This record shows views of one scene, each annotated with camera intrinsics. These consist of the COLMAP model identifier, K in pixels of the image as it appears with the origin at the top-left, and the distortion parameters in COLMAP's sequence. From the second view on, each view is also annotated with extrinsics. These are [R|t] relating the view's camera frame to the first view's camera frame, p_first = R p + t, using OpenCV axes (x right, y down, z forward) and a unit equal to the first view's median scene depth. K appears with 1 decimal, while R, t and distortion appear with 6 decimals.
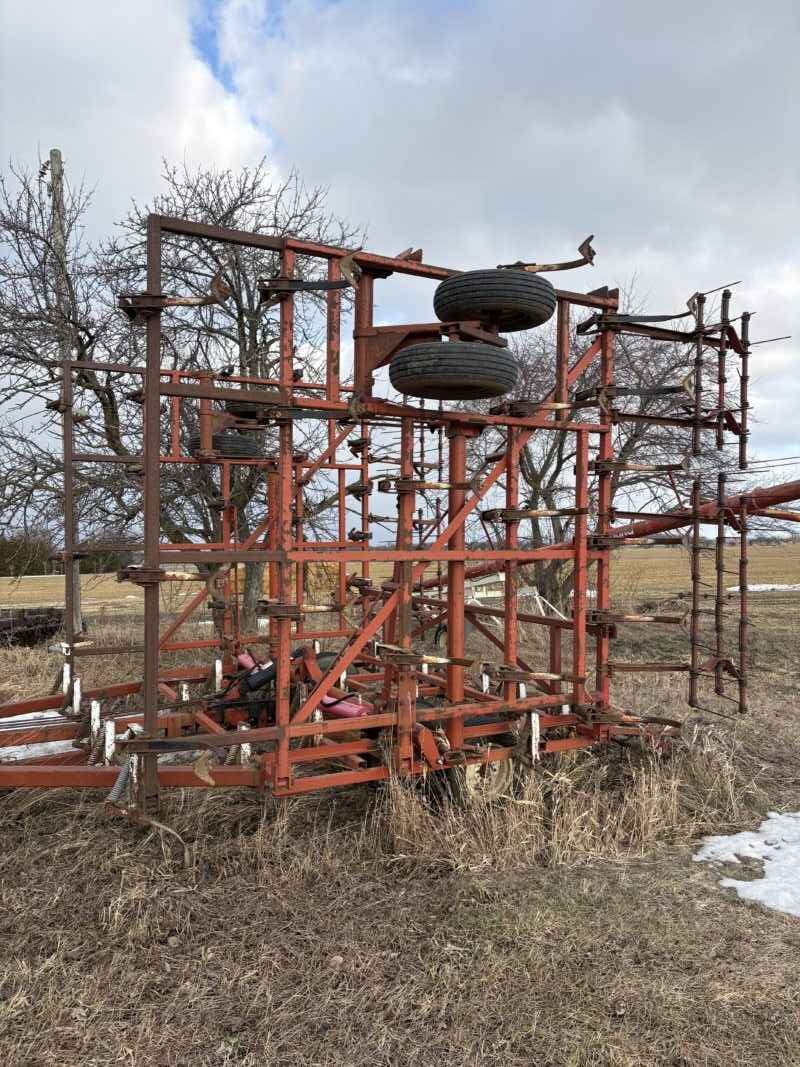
lens RADIAL K [[797.7, 0, 400.0], [0, 797.7, 533.5], [0, 0, 1]] dist [0.026856, 0.001397]
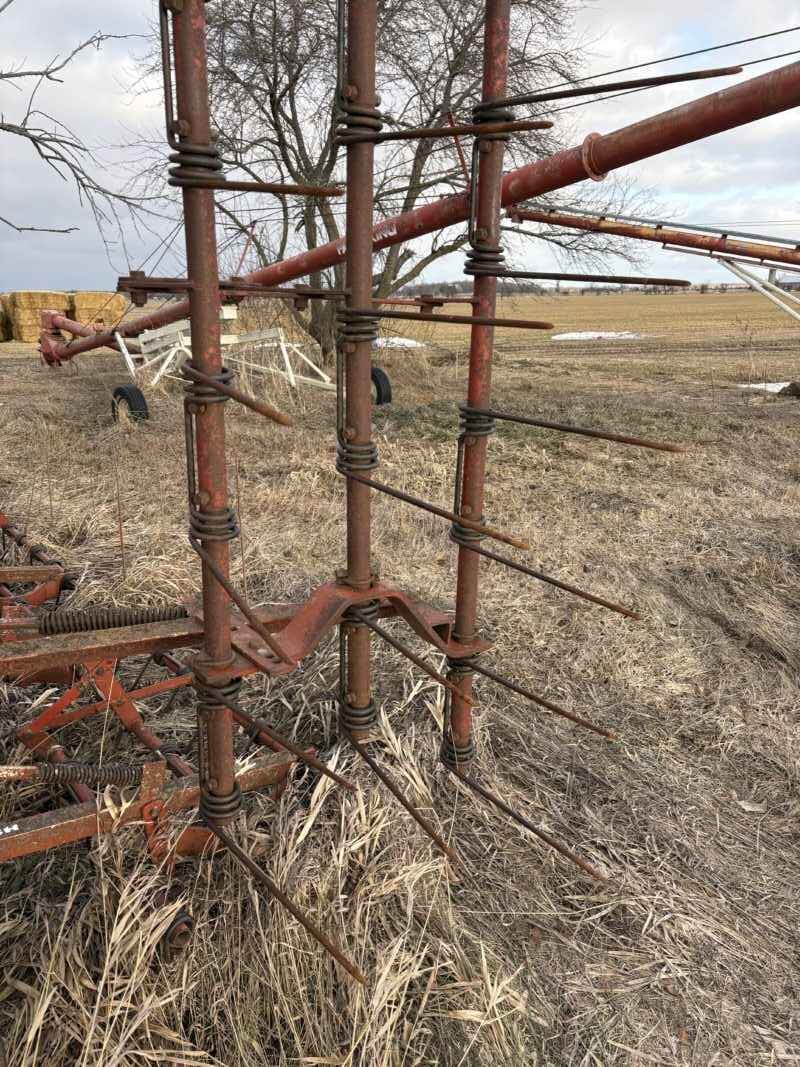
lens RADIAL K [[797.7, 0, 400.0], [0, 797.7, 533.5], [0, 0, 1]] dist [0.026856, 0.001397]
pose [[0.980655, -0.044936, 0.190518, 0.198931], [-0.014674, 0.953678, 0.300470, 0.040447], [-0.195195, -0.297453, 0.934570, 0.430007]]
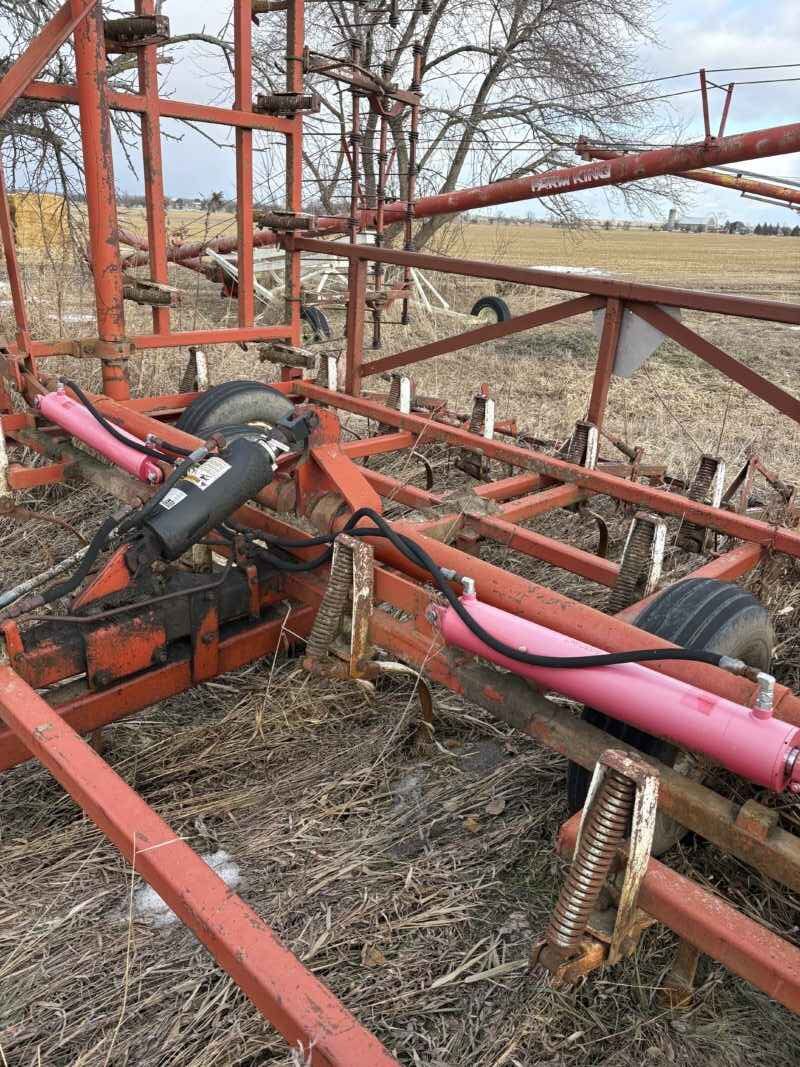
lens RADIAL K [[797.7, 0, 400.0], [0, 797.7, 533.5], [0, 0, 1]] dist [0.026856, 0.001397]
pose [[0.947578, -0.054237, 0.314887, -0.117141], [-0.072762, 0.922969, 0.377933, 0.040023], [-0.311128, -0.381033, 0.870639, 0.424223]]
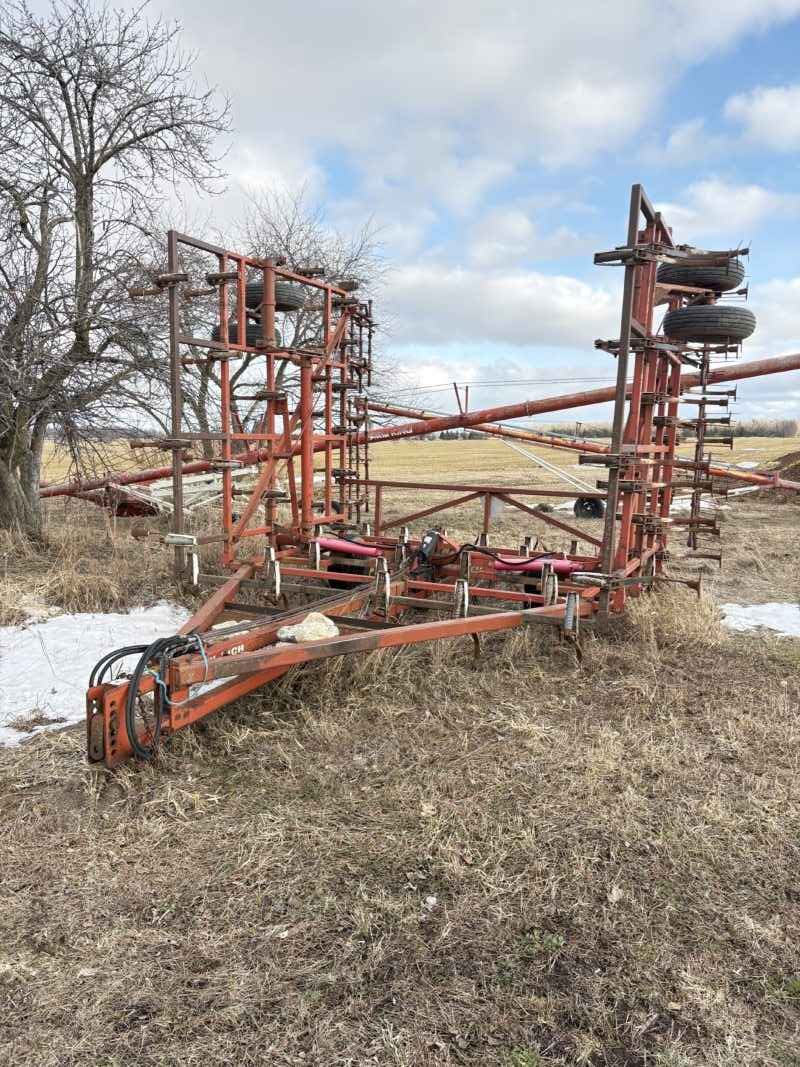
lens RADIAL K [[797.7, 0, 400.0], [0, 797.7, 533.5], [0, 0, 1]] dist [0.026856, 0.001397]
pose [[0.790810, -0.050719, 0.609957, -0.536632], [-0.029043, 0.992329, 0.120168, 0.010245], [-0.611372, -0.112745, 0.783270, 0.071905]]
